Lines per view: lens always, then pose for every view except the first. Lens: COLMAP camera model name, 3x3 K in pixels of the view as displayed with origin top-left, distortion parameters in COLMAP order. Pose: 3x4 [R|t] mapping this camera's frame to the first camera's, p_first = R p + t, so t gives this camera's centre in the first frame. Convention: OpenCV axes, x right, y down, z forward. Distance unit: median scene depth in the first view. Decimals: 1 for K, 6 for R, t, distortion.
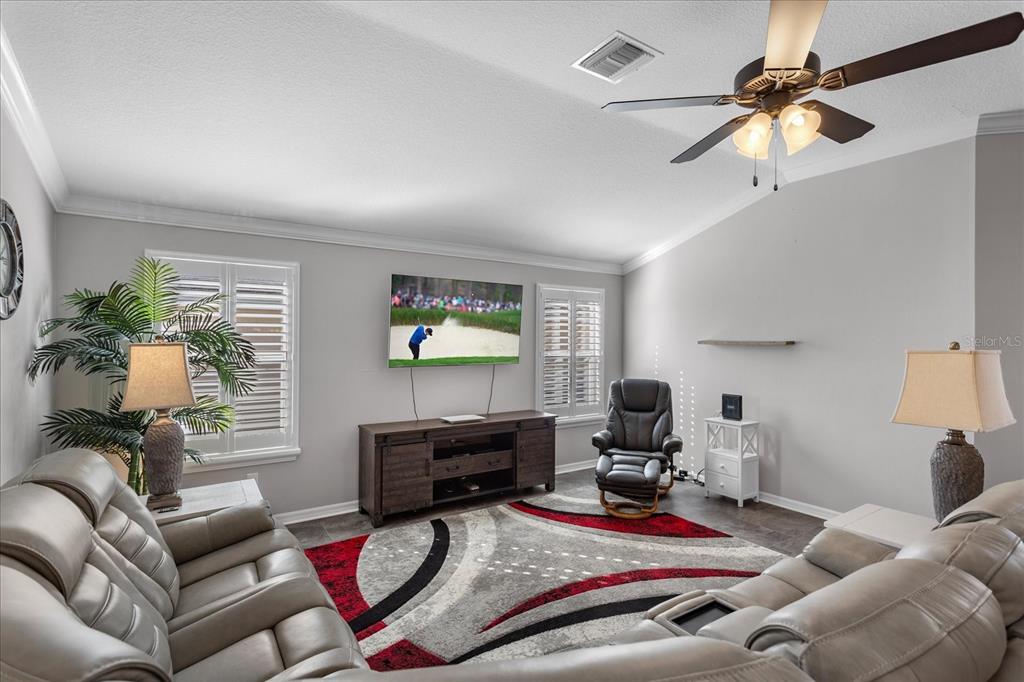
lens RADIAL K [[483.8, 0, 512.0], [0, 483.8, 341.0], [0, 0, 1]] dist [0.001545, 0.000794]
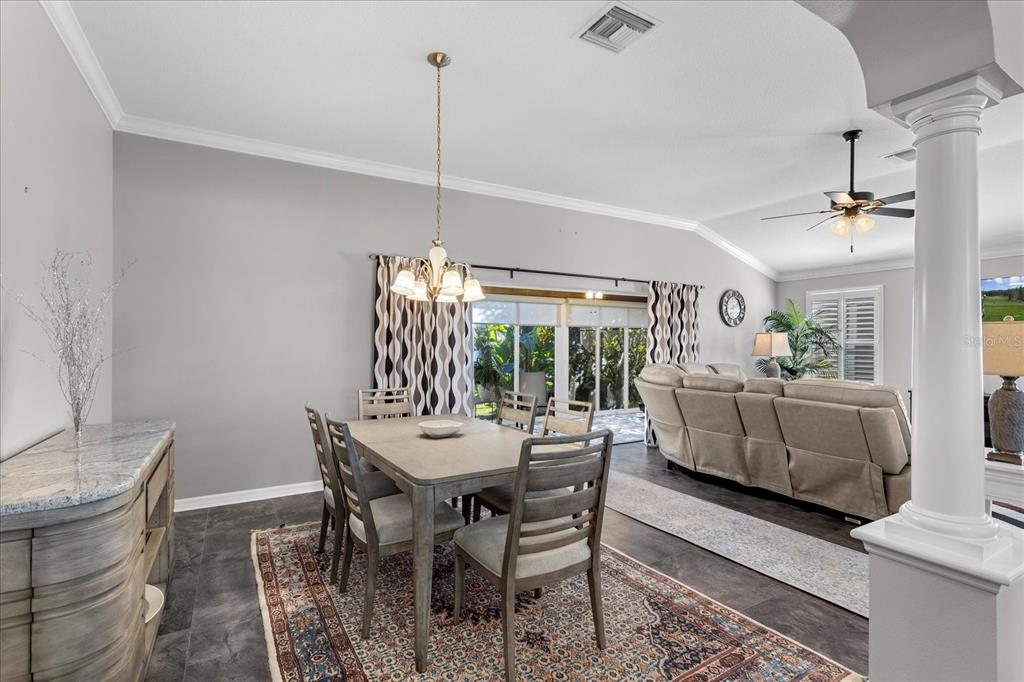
lens RADIAL K [[483.8, 0, 512.0], [0, 483.8, 341.0], [0, 0, 1]] dist [0.001545, 0.000794]
pose [[-0.051661, -0.007342, -0.998638, 1.215613], [-0.004162, 0.999966, -0.007136, 0.046351], [0.998656, 0.003788, -0.051690, -0.172392]]
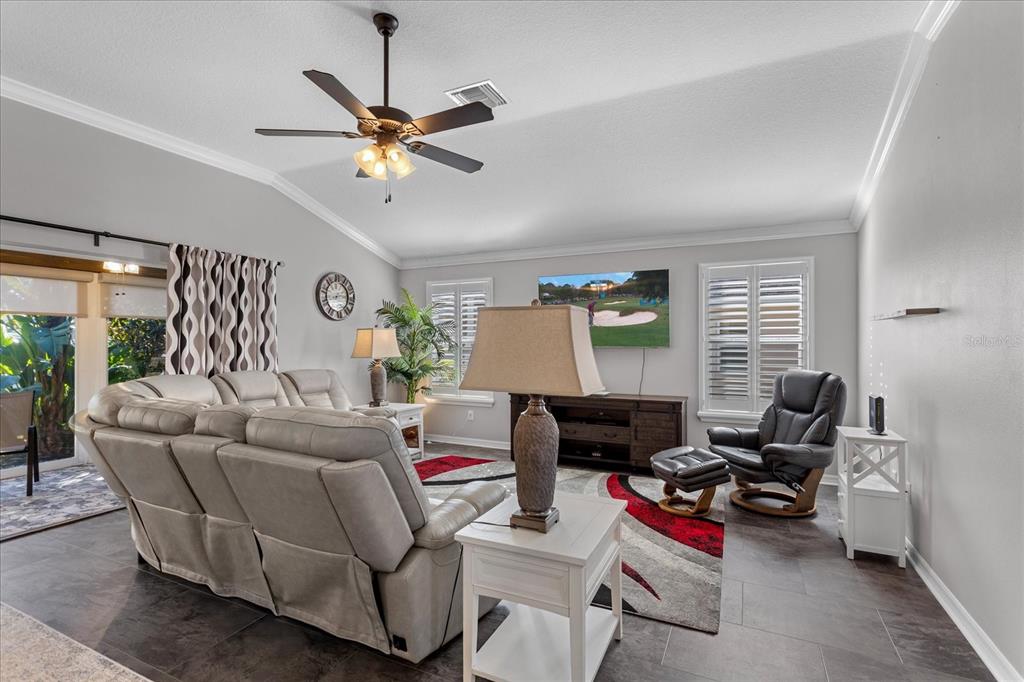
lens RADIAL K [[483.8, 0, 512.0], [0, 483.8, 341.0], [0, 0, 1]] dist [0.001545, 0.000794]
pose [[0.511656, -0.004841, -0.859177, 0.851381], [0.002425, 0.999988, -0.004190, 0.043256], [0.859187, 0.000061, 0.511662, 0.261527]]
